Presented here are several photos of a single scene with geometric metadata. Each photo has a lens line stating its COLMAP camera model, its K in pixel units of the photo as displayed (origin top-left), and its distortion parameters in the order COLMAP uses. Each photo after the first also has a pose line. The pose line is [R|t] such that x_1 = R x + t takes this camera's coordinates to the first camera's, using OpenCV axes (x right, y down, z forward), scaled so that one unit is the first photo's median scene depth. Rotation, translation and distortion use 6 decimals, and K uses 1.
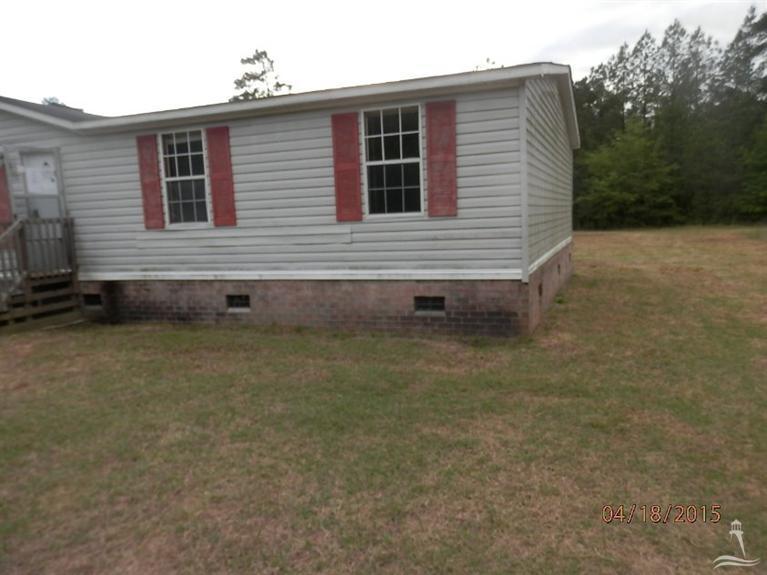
lens RADIAL K [[566.4, 0, 385.1], [0, 566.4, 305.8], [0, 0, 1]] dist [0.004146, -0.000759]
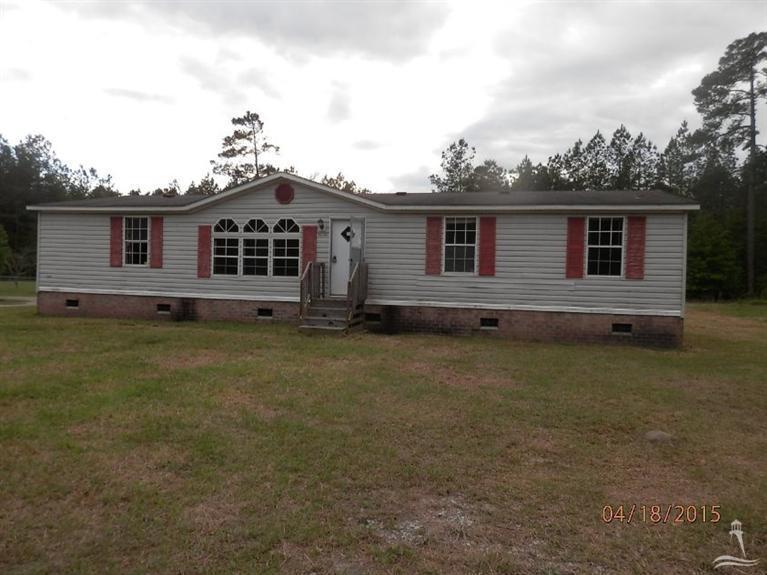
lens RADIAL K [[566.4, 0, 385.1], [0, 566.4, 305.8], [0, 0, 1]] dist [0.004146, -0.000759]
pose [[0.991814, 0.062319, 0.111449, -0.737860], [-0.050494, 0.993090, -0.105941, 0.131072], [-0.117281, 0.099446, 0.988107, -0.560852]]
